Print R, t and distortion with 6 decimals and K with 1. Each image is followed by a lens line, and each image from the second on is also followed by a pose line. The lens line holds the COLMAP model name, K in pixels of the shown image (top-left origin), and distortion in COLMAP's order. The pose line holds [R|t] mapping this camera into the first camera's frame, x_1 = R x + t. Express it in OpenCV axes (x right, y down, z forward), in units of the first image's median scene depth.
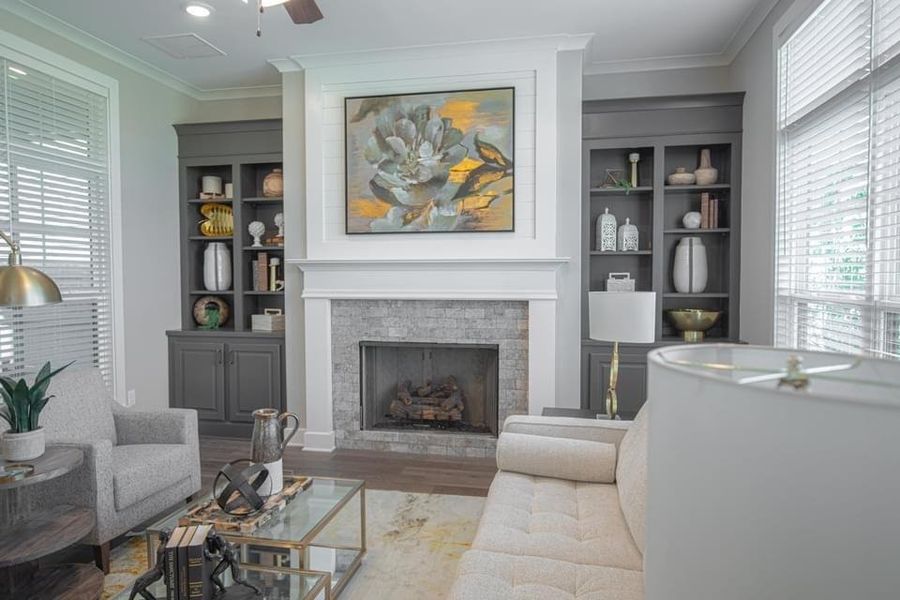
lens RADIAL K [[574.8, 0, 450.4], [0, 574.8, 301.7], [0, 0, 1]] dist [-0.000732, 0.001447]
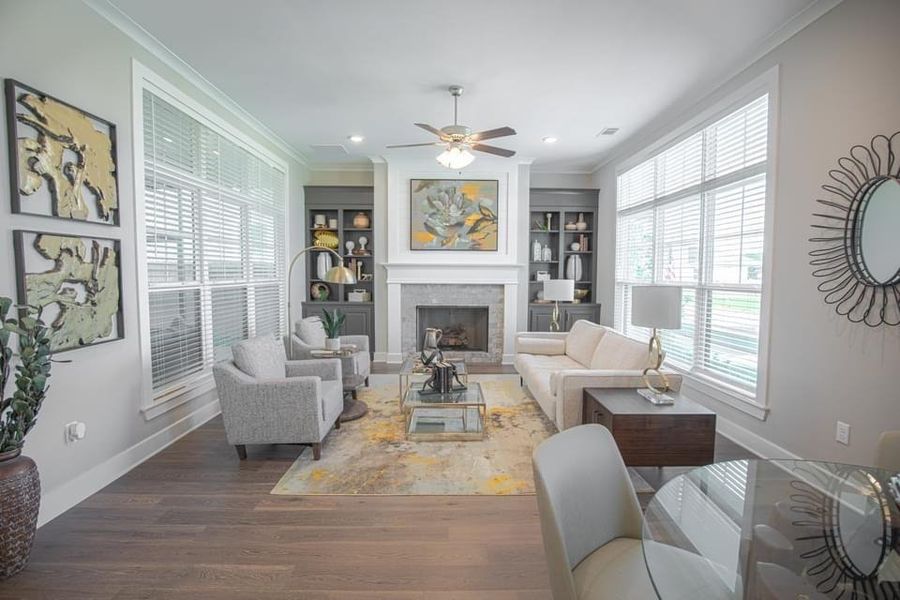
lens RADIAL K [[413.0, 0, 450.1], [0, 413.0, 299.7], [0, 0, 1]] dist [-0.029952, -0.000458]
pose [[0.978899, -0.005237, 0.204277, -0.340937], [0.001267, 0.999808, 0.019563, 0.022764], [-0.204340, -0.018891, 0.978718, -0.391099]]
